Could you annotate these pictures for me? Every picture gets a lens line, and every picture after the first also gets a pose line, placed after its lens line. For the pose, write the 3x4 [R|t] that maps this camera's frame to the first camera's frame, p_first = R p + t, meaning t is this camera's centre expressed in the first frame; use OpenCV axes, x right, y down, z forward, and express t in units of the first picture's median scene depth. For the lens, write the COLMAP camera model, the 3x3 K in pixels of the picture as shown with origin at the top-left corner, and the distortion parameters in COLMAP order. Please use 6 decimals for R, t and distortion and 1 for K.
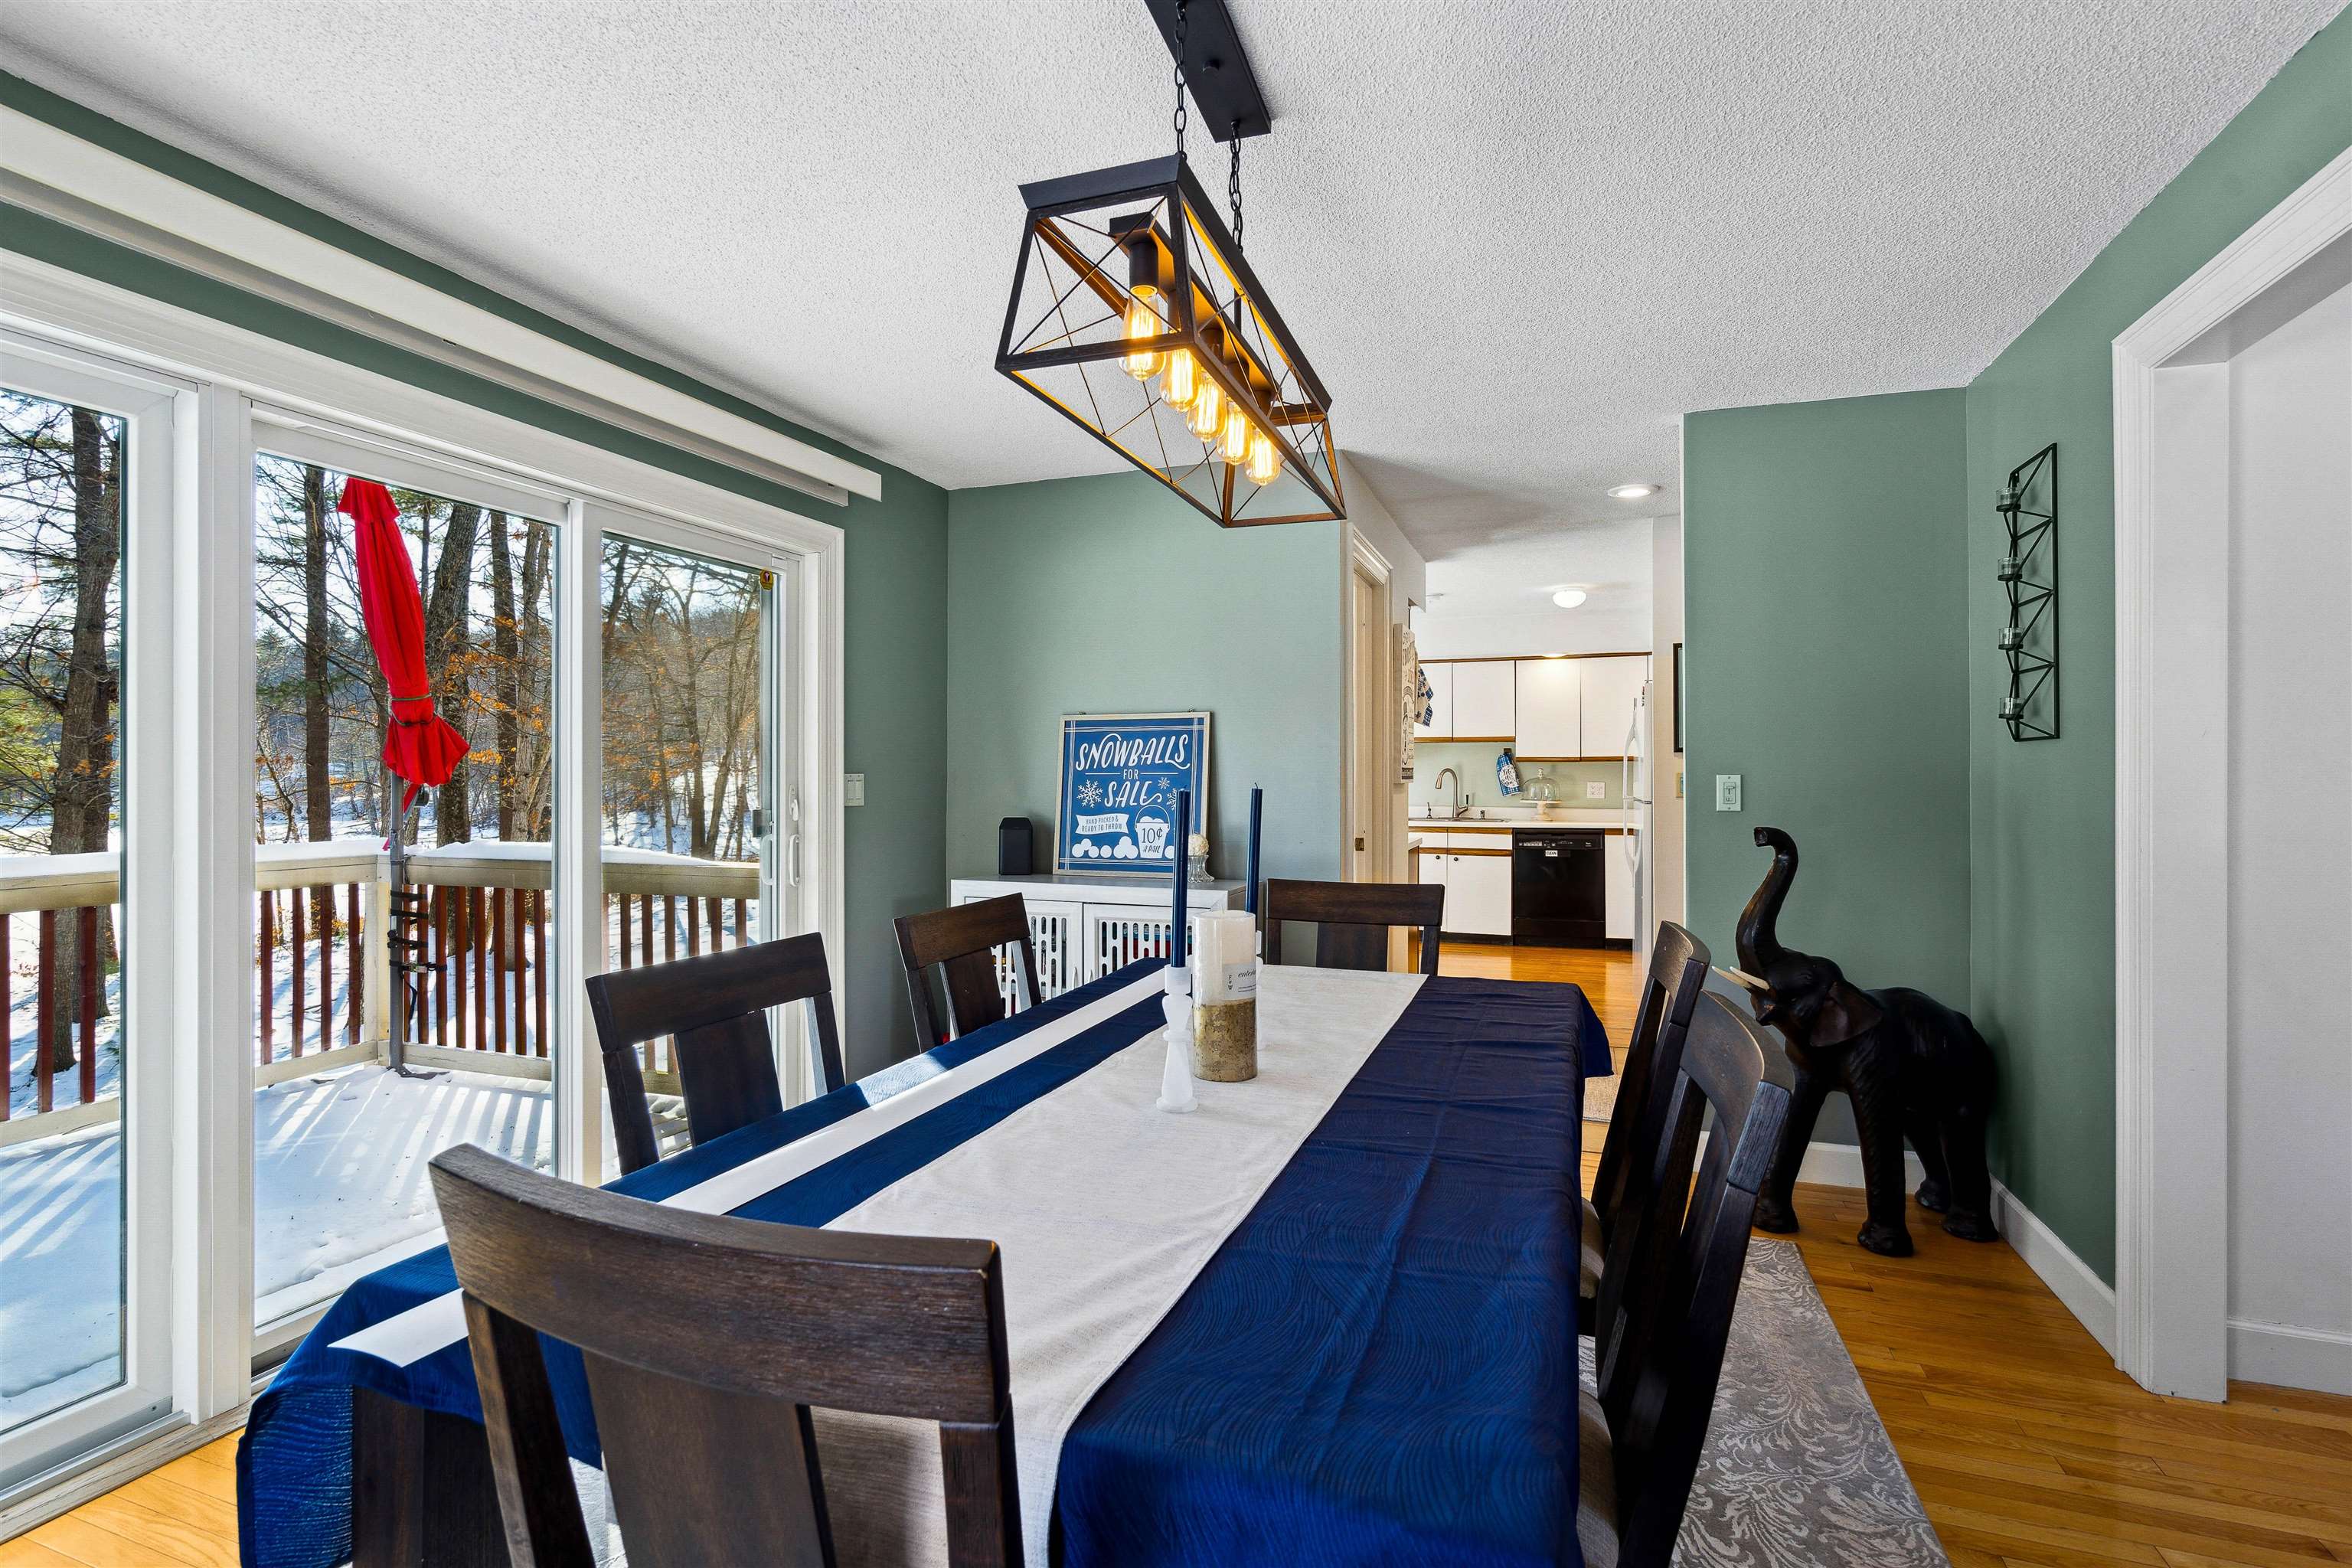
lens RADIAL K [[1082.2, 0, 1194.8], [0, 1082.2, 785.4], [0, 0, 1]] dist [-0.005861, 0.002588]
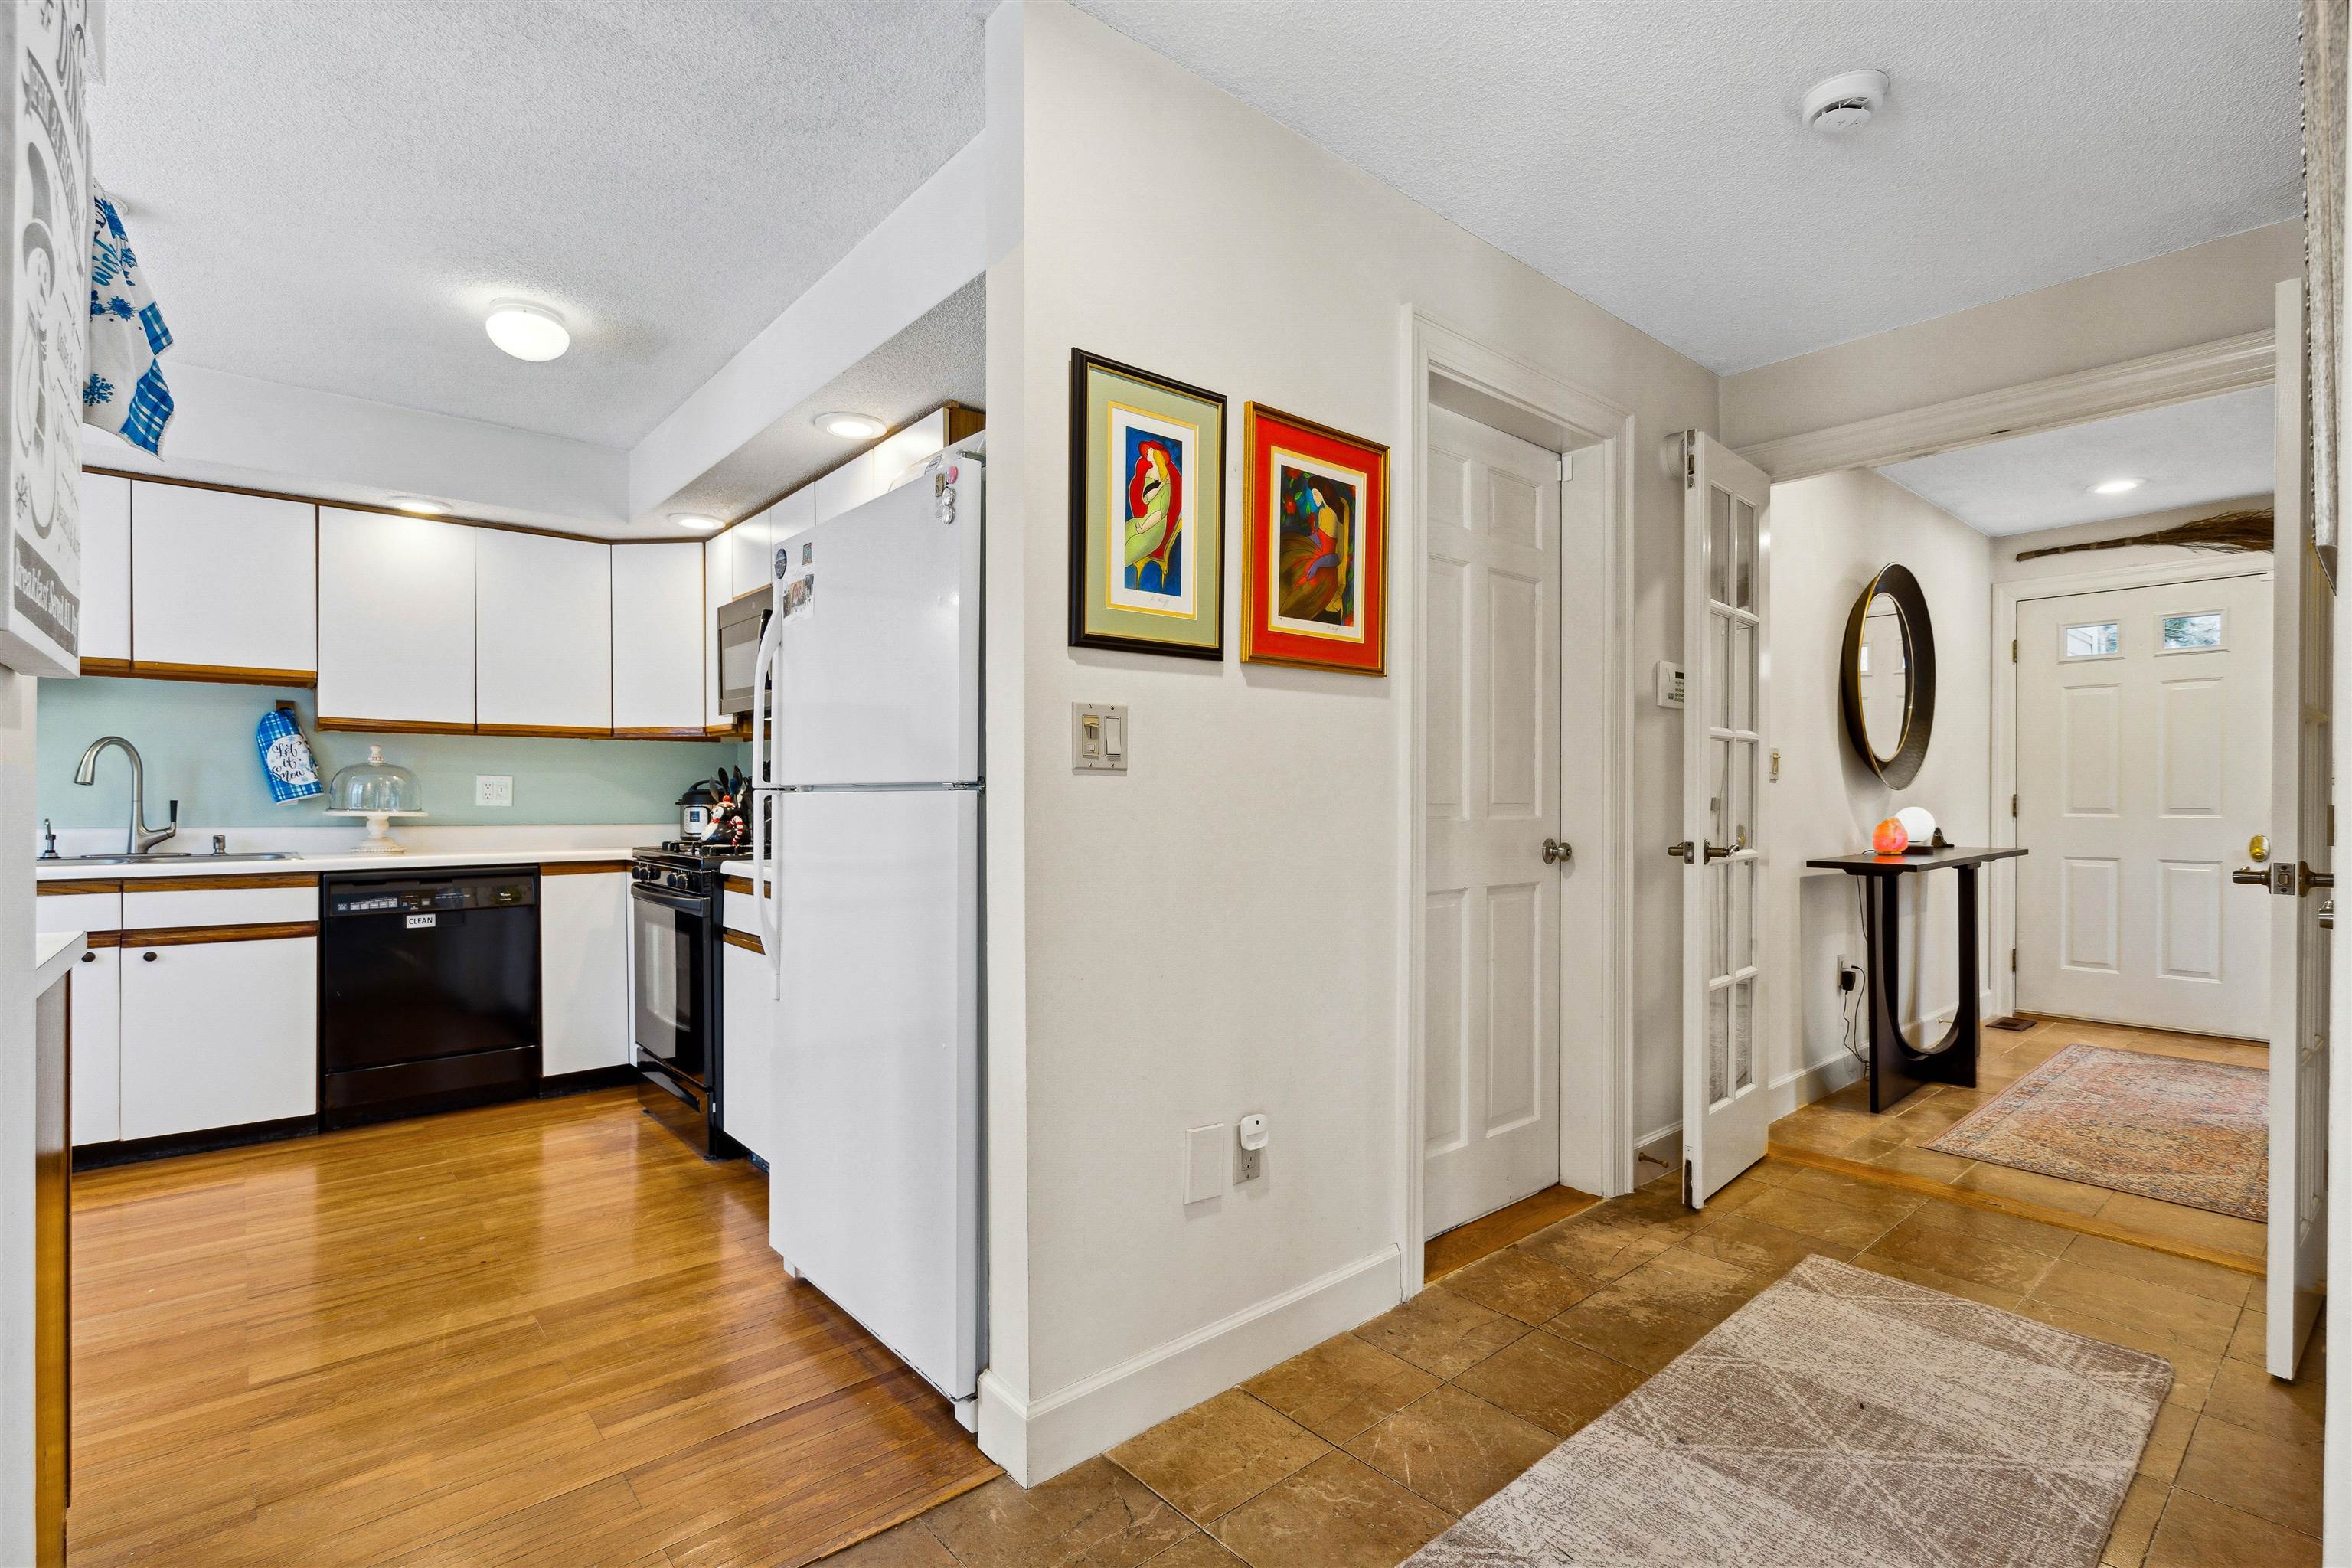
lens RADIAL K [[1082.2, 0, 1169.4], [0, 1082.2, 807.3], [0, 0, 1]] dist [-0.005861, 0.002588]
pose [[0.502226, -0.001445, 0.864735, 0.083358], [0.003978, 0.999992, -0.000639, 0.014228], [-0.864727, 0.003760, 0.502227, 0.463199]]
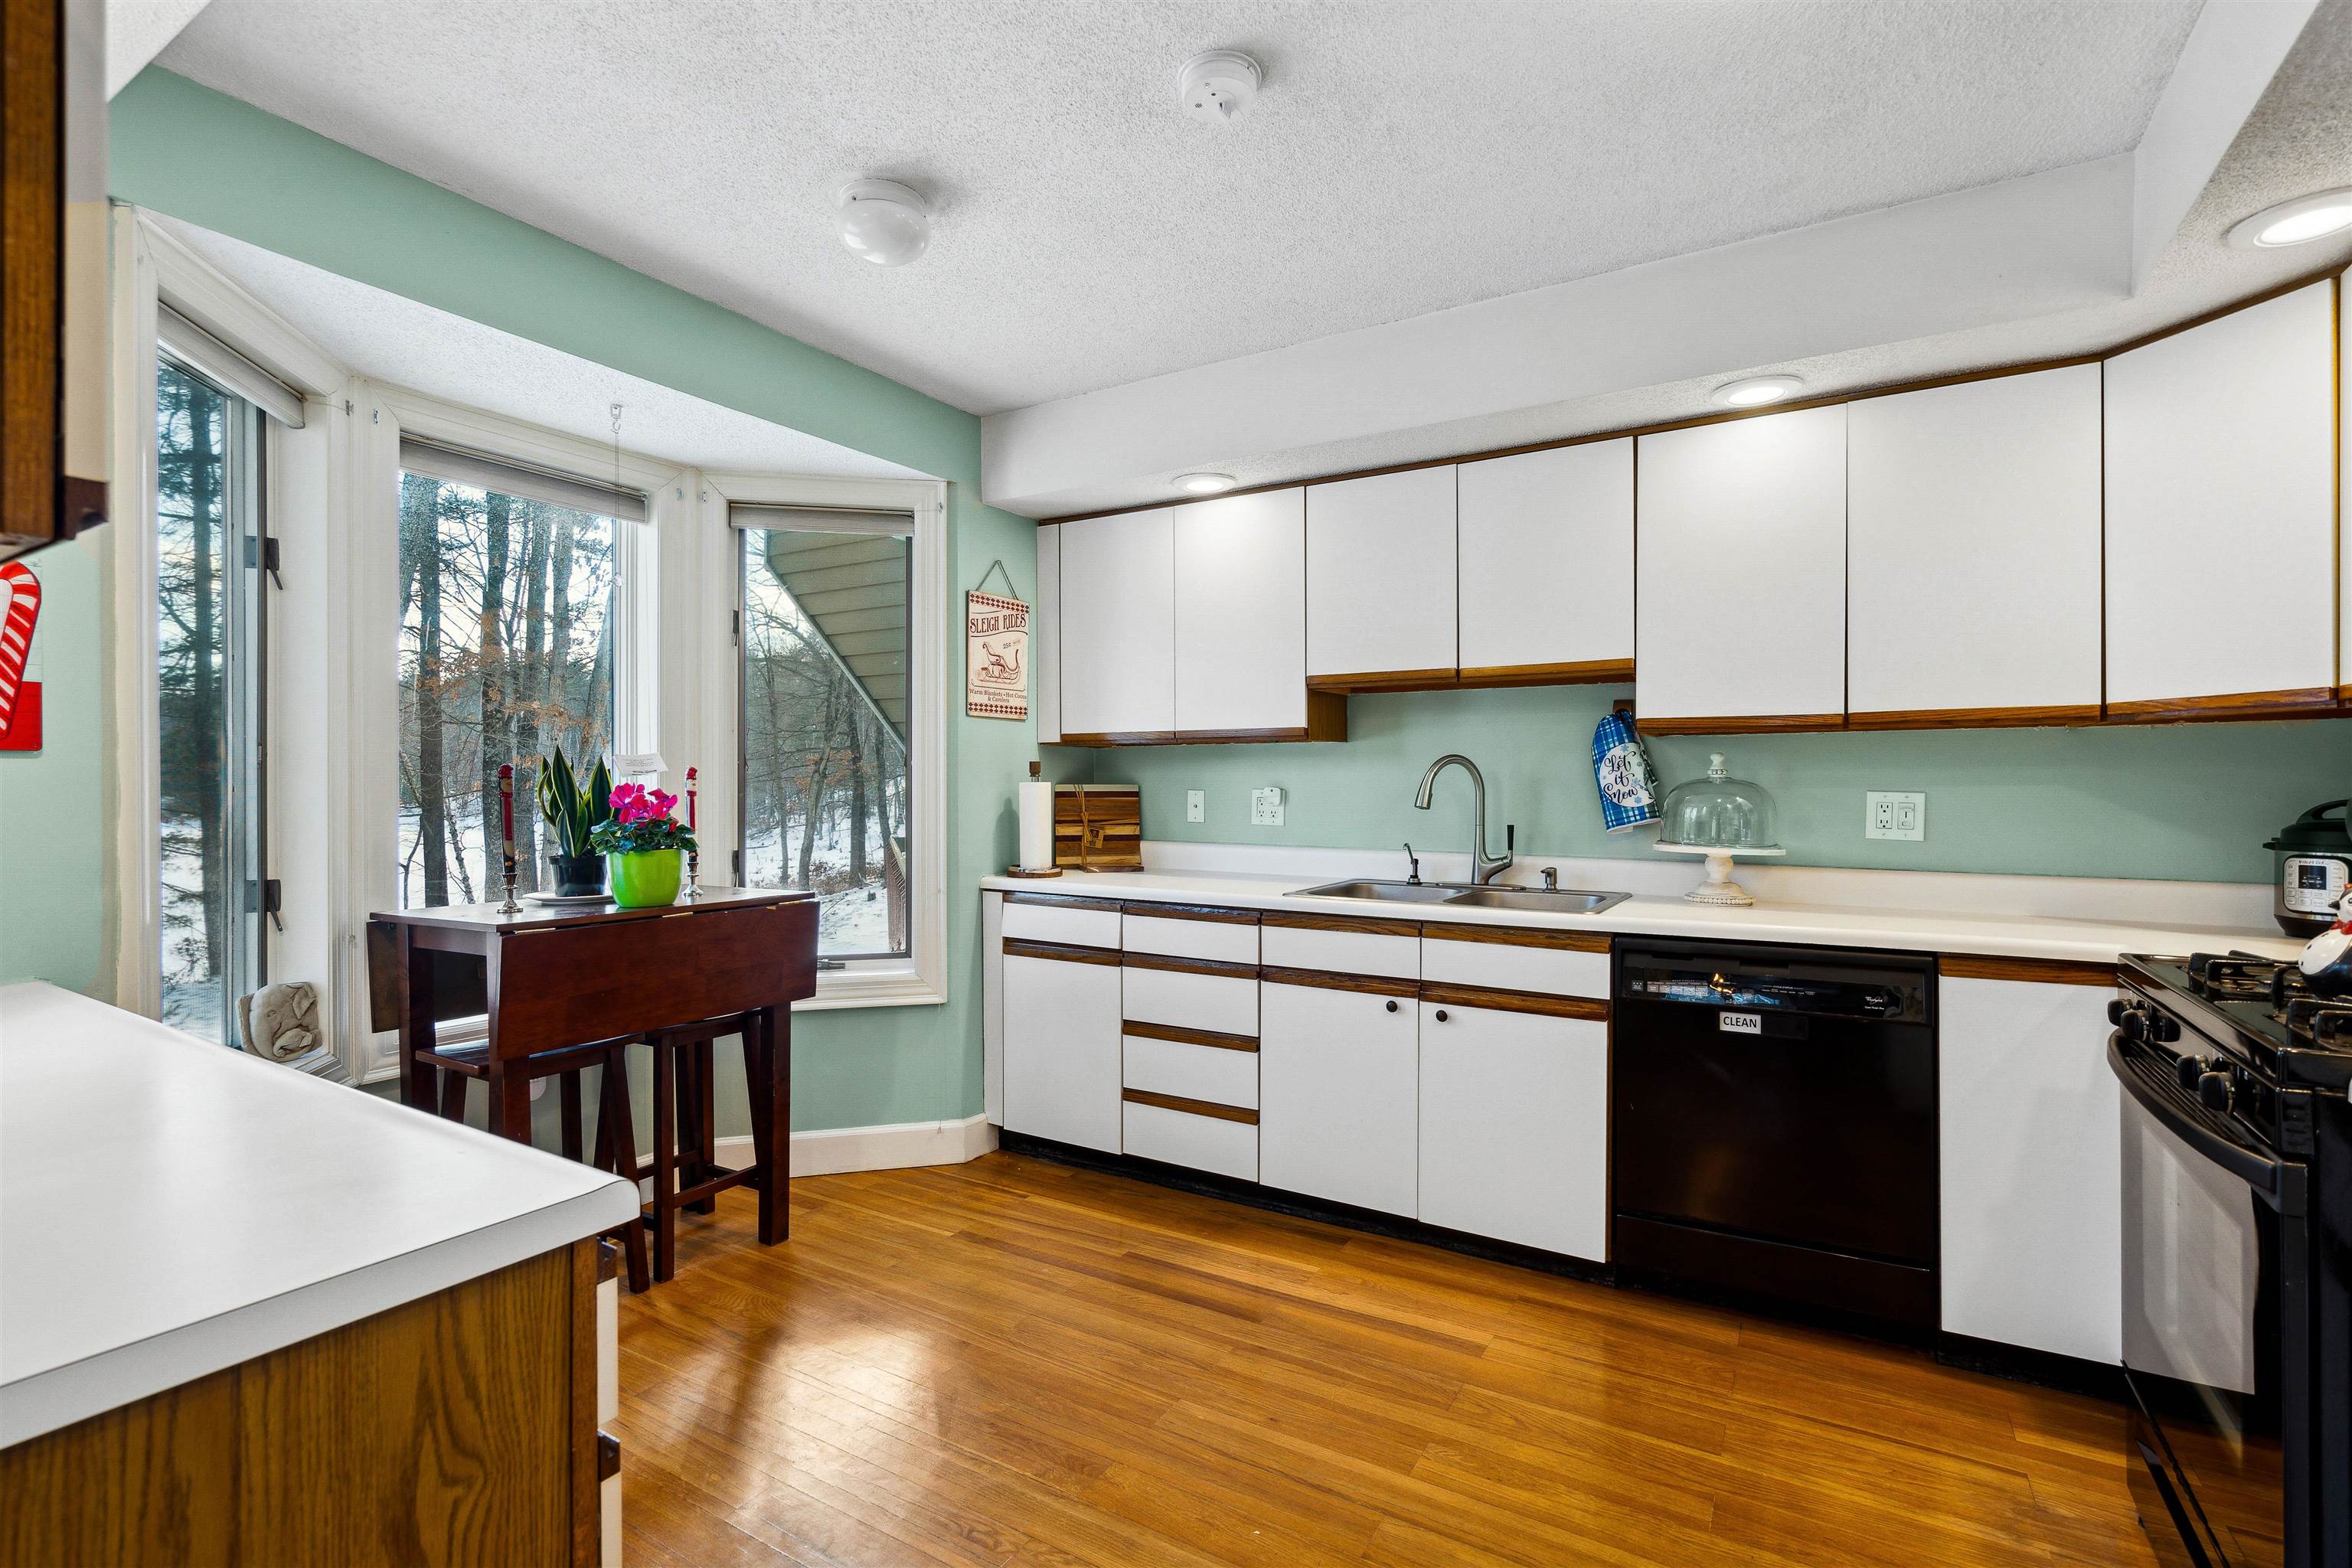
lens RADIAL K [[1082.2, 0, 1162.8], [0, 1082.2, 794.5], [0, 0, 1]] dist [-0.005861, 0.002588]
pose [[0.978165, 0.005742, -0.207751, 0.224247], [-0.005752, 0.999983, 0.000559, -0.001536], [0.207751, 0.000648, 0.978182, 0.640944]]
